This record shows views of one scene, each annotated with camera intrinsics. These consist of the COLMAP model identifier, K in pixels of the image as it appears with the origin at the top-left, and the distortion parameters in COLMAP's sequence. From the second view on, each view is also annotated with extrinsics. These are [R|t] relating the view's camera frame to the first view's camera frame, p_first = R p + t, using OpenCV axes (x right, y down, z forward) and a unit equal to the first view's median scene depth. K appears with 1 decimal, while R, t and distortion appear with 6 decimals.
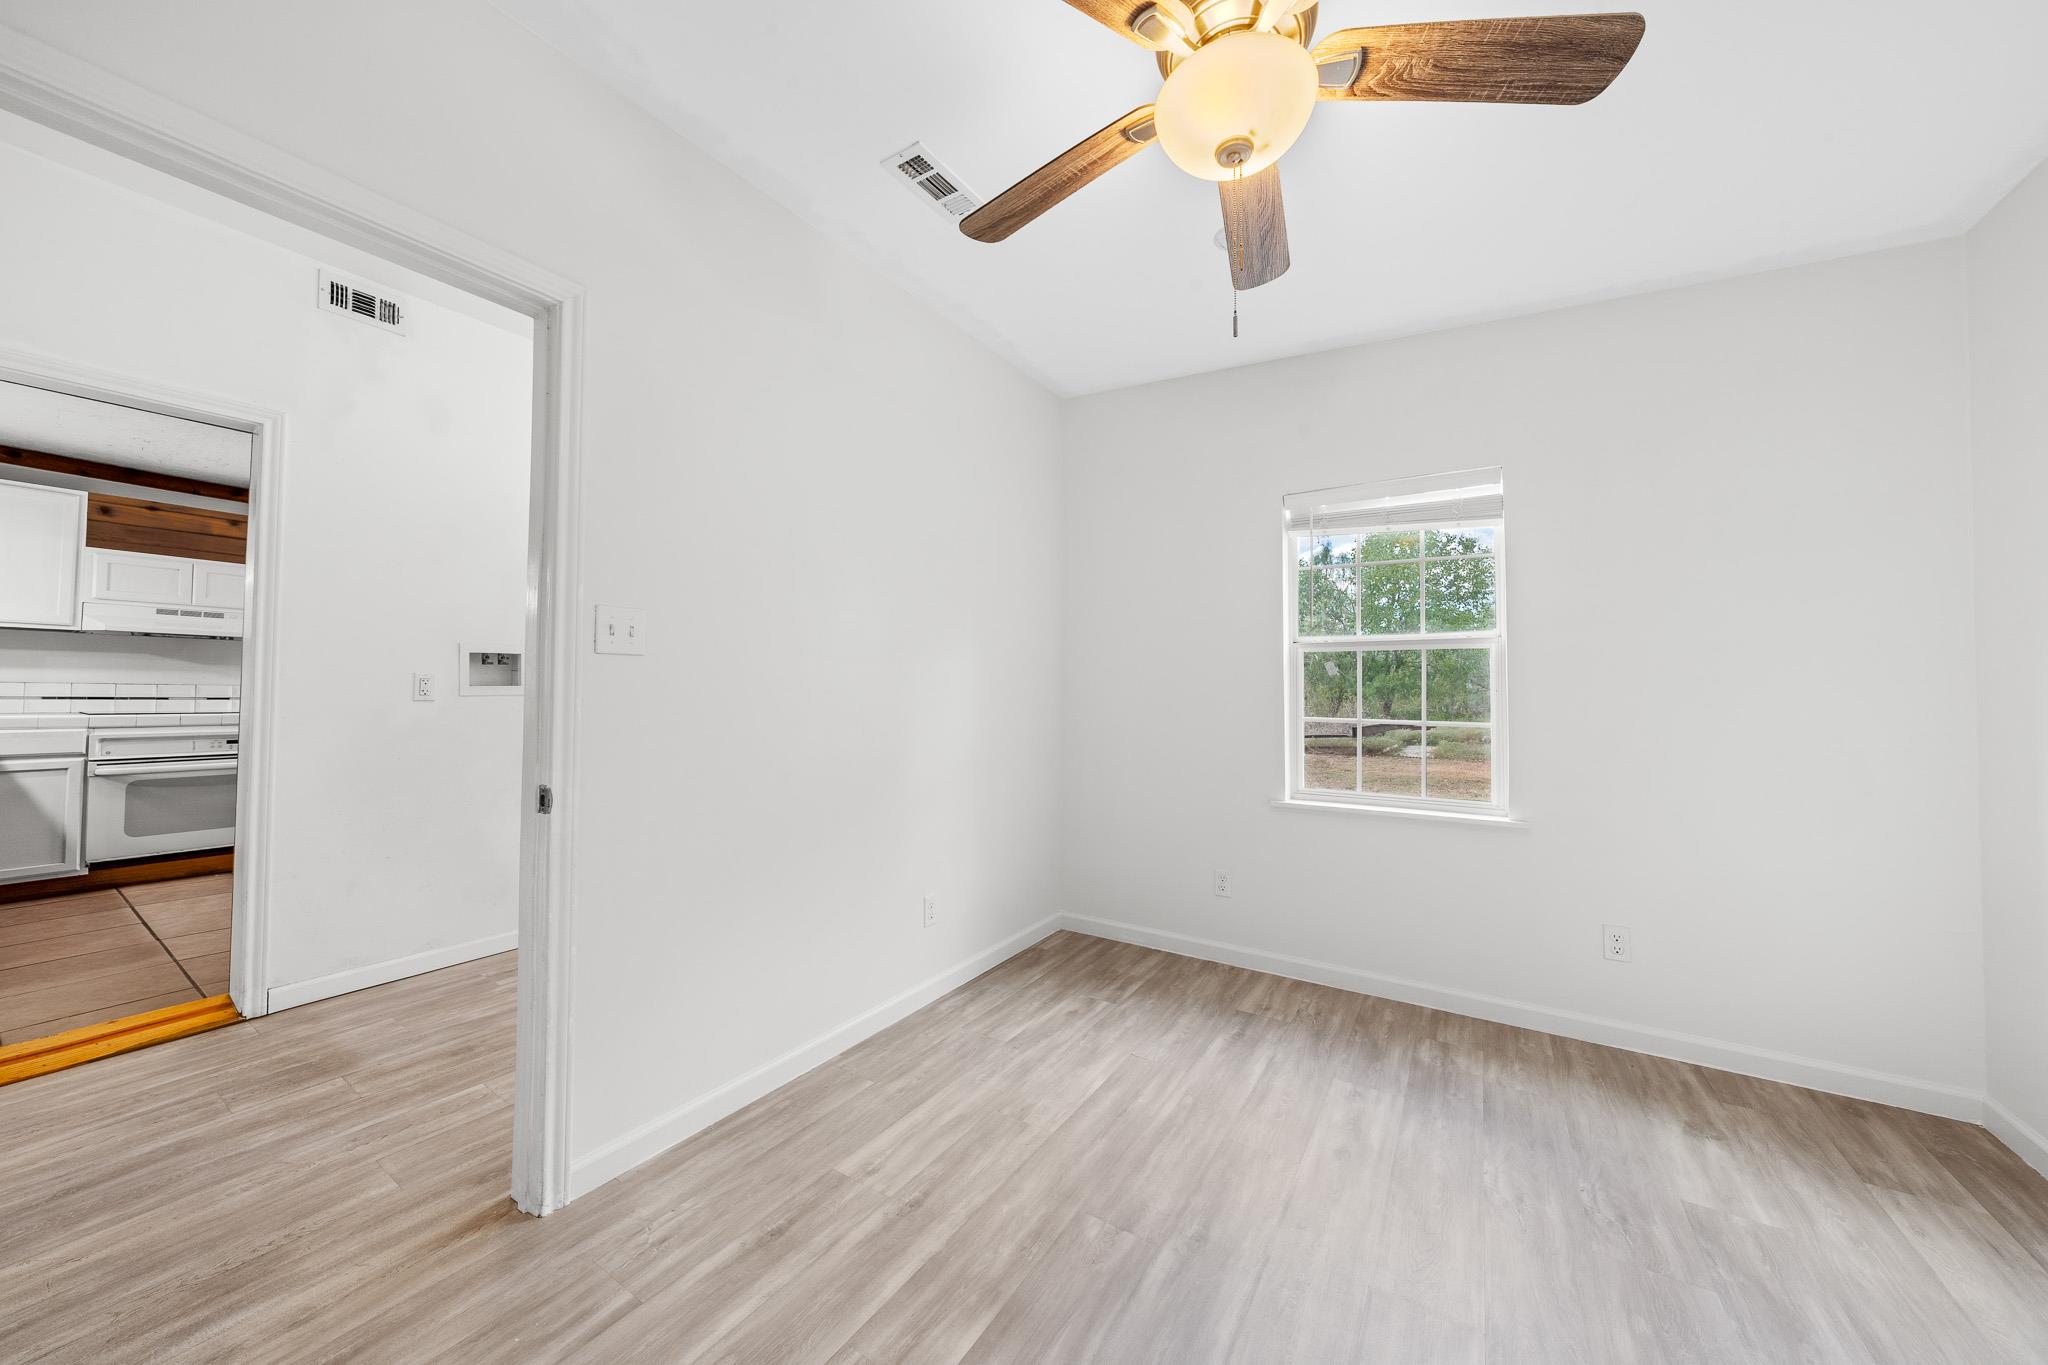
lens RADIAL K [[702.6, 0, 1029.9], [0, 702.6, 668.9], [0, 0, 1]] dist [0.000387, 0.000325]
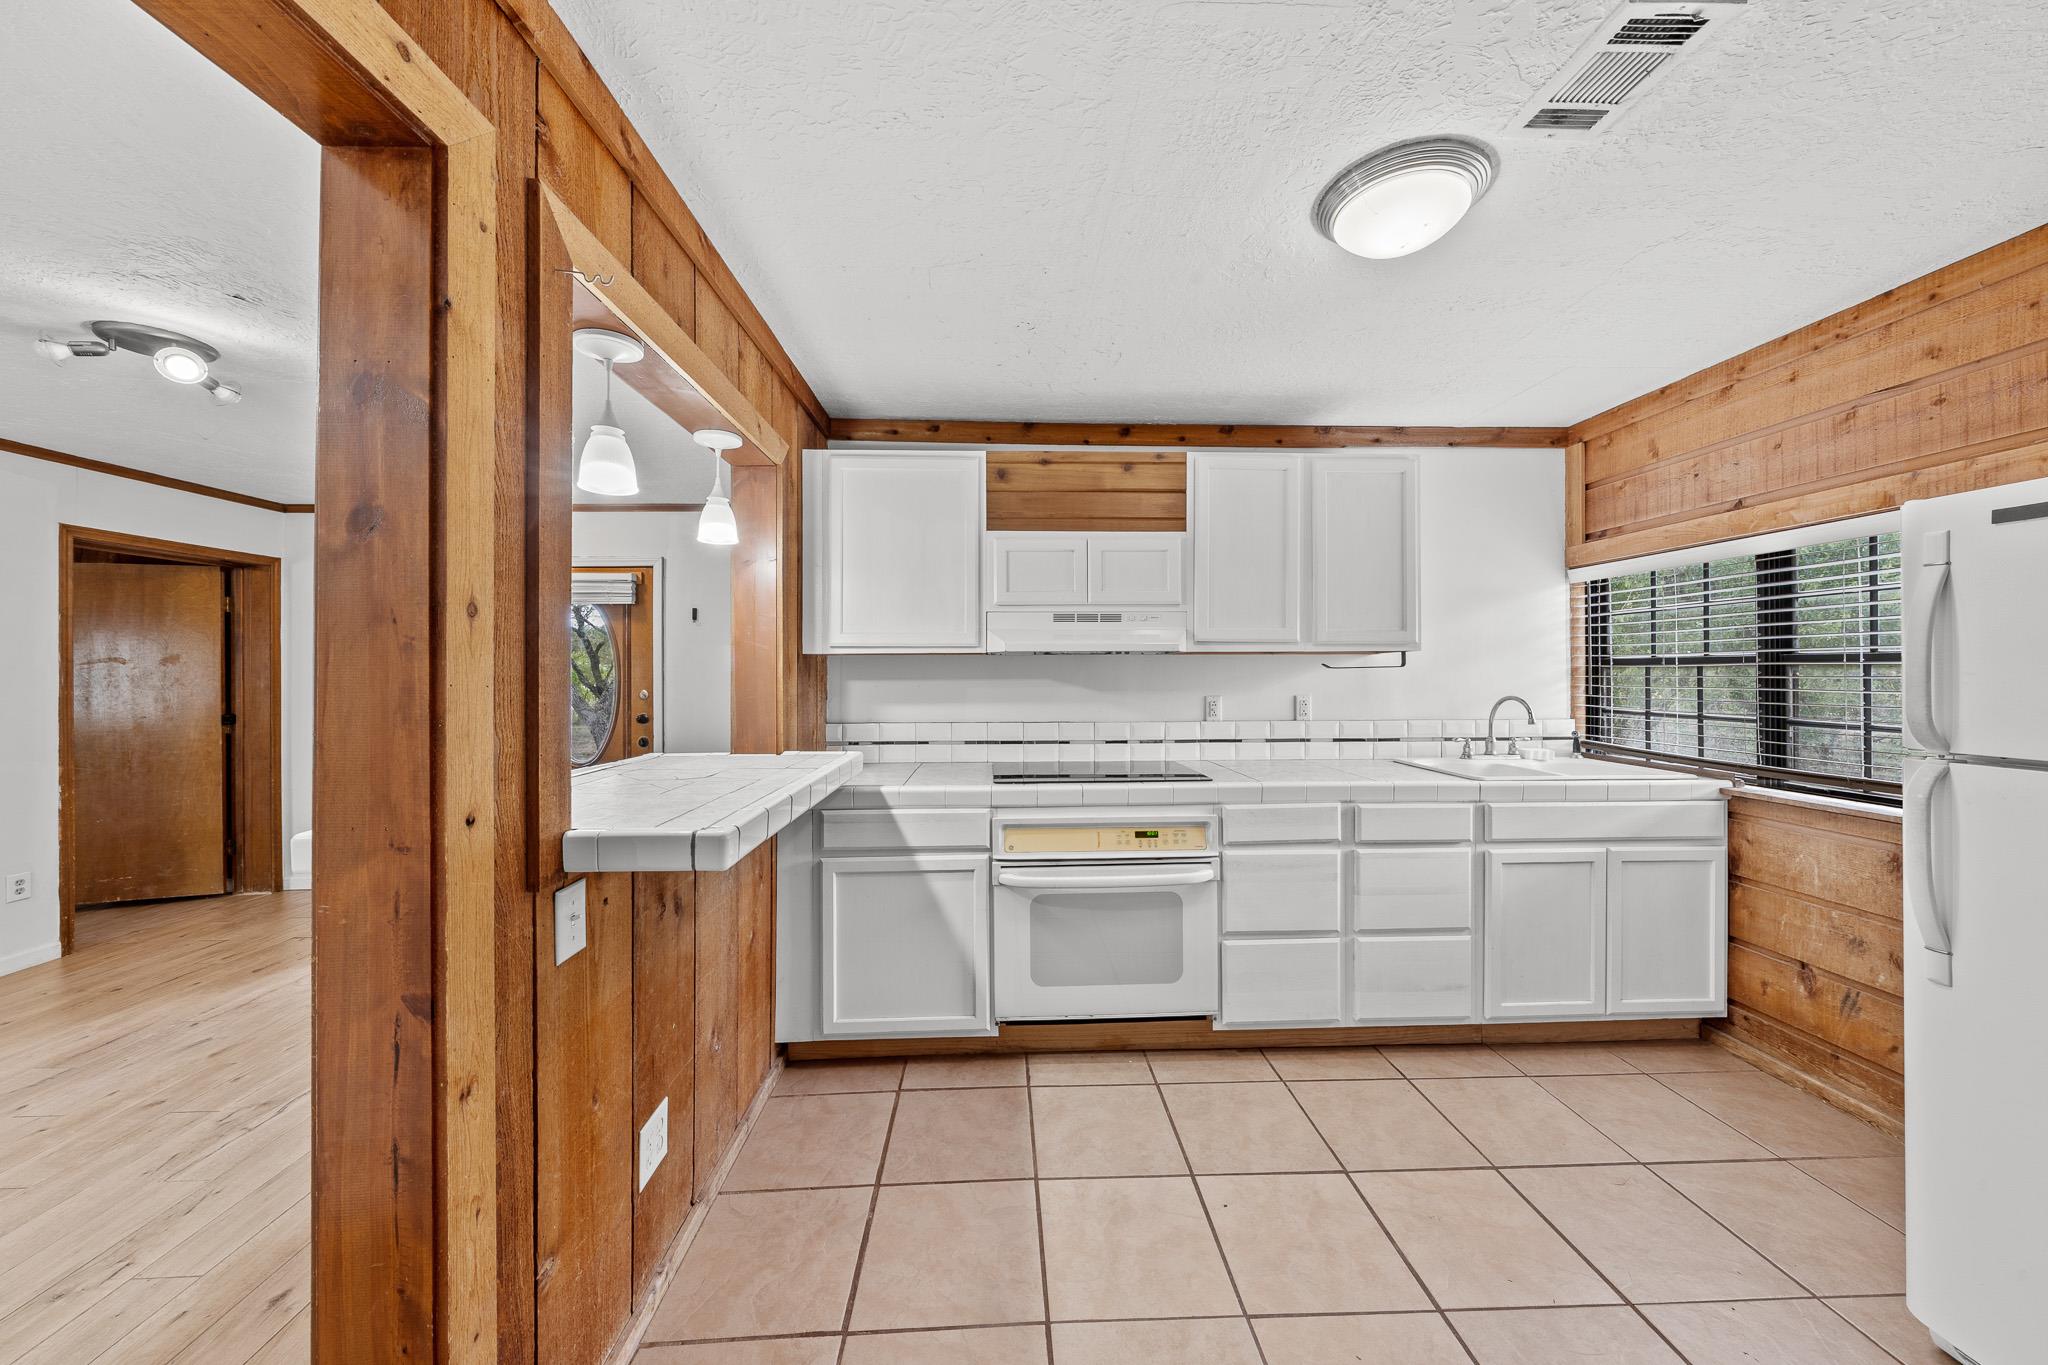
lens RADIAL K [[709.9, 0, 1023.7], [0, 709.9, 665.7], [0, 0, 1]] dist [-0.002129, -0.000052]
pose [[0.572967, -0.015537, -0.819431, -0.759457], [0.035660, 0.999346, 0.005987, -0.044768], [0.818803, -0.032651, 0.573146, 0.632223]]
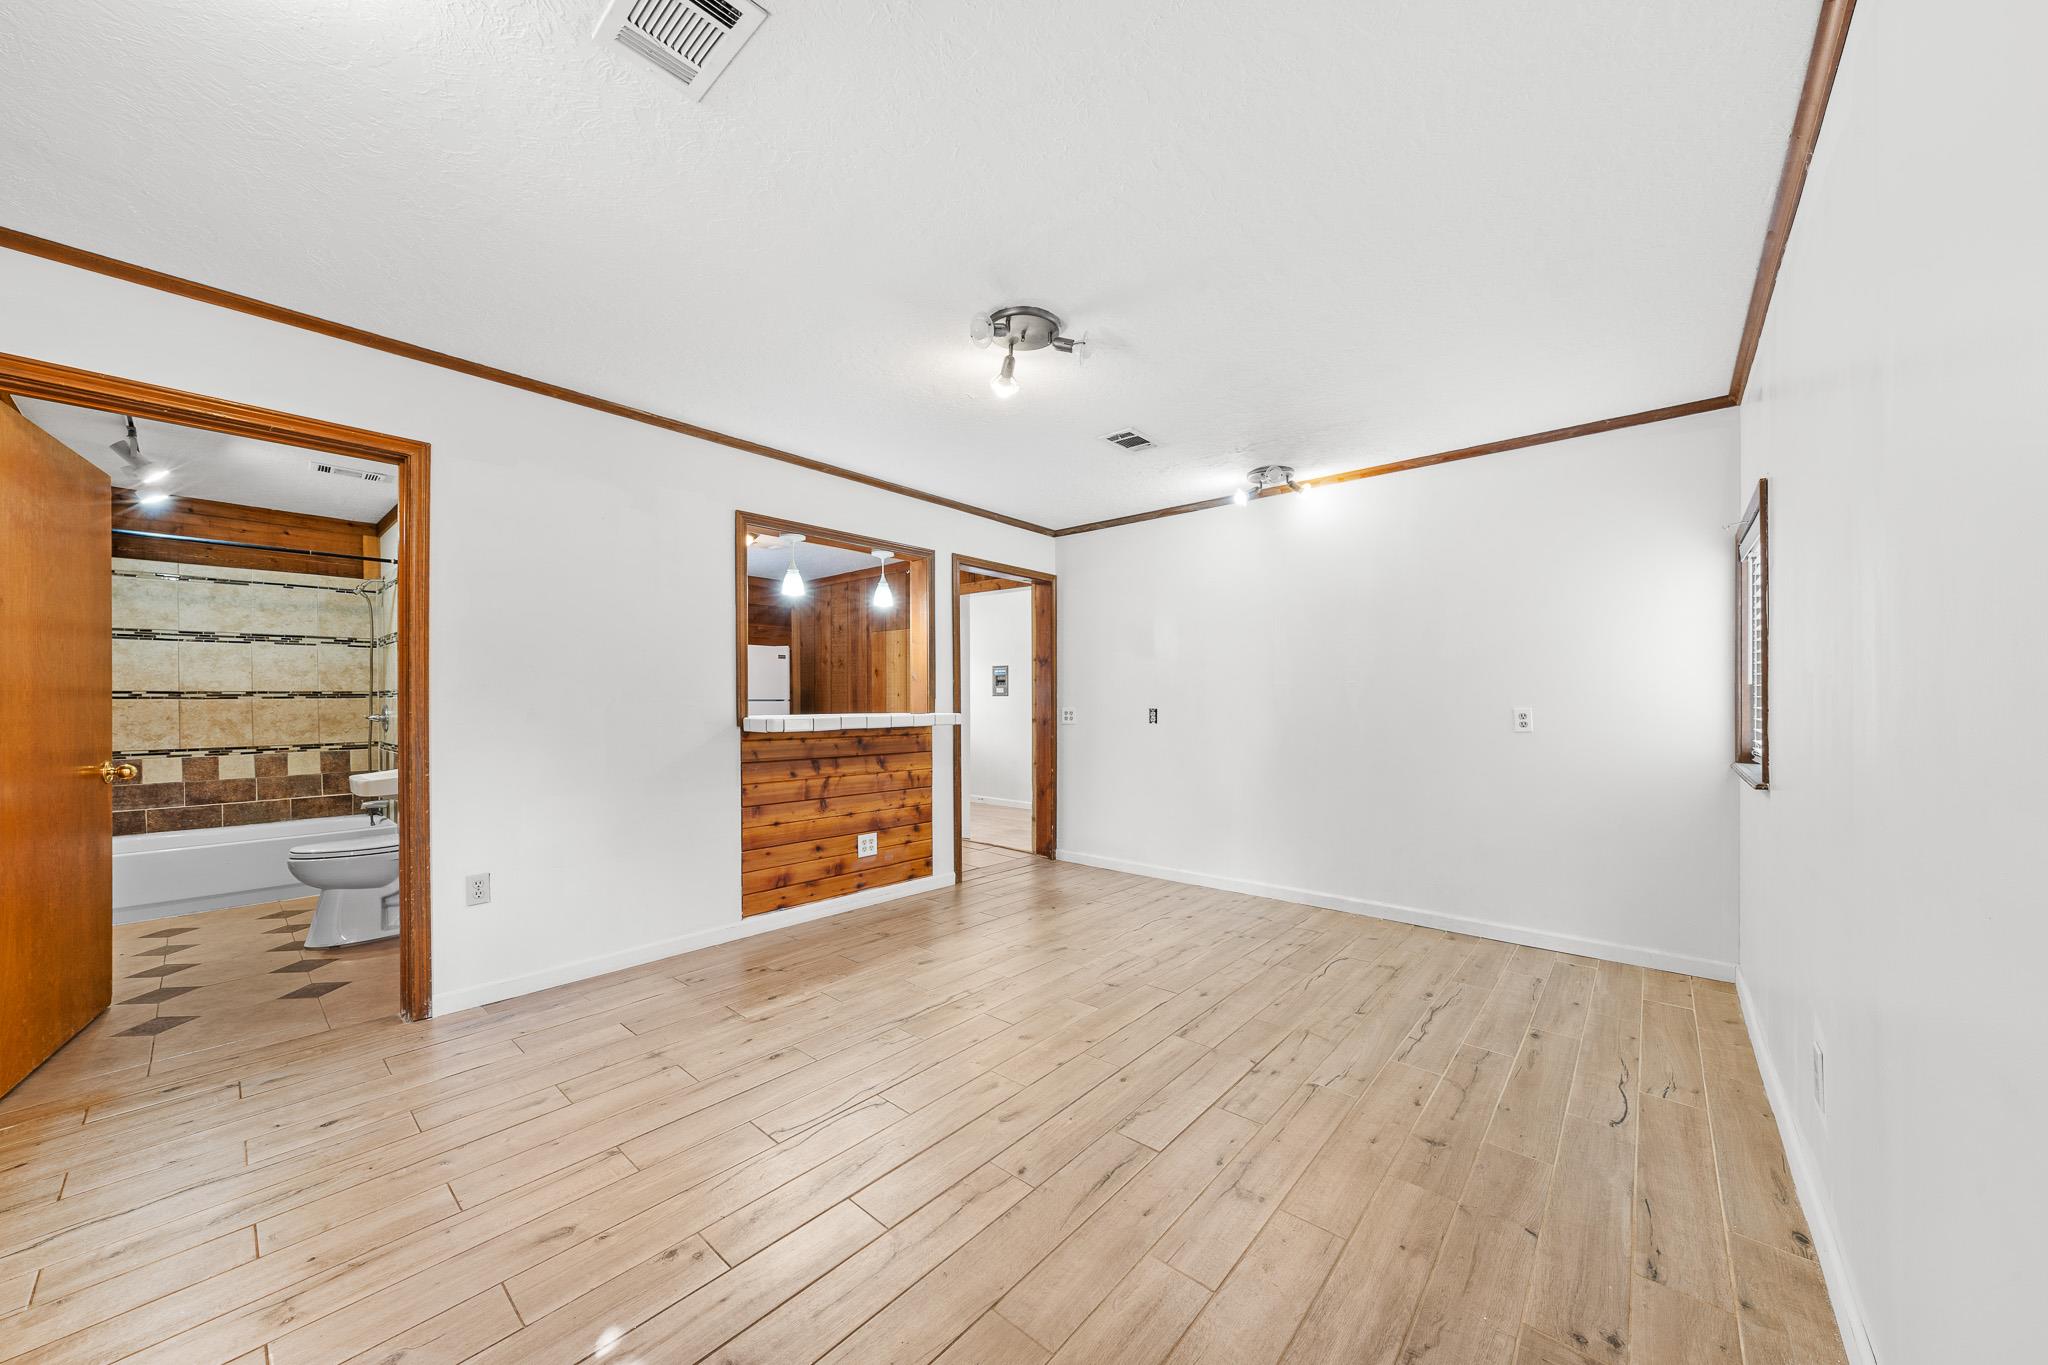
lens RADIAL K [[715.3, 0, 1025.1], [0, 715.3, 703.2], [0, 0, 1]] dist [-0.000651, 0.000025]
pose [[0.149211, -0.008370, 0.988770, -2.254515], [-0.028171, 0.999522, 0.012712, -0.014884], [-0.988404, -0.029752, 0.148904, 0.288270]]
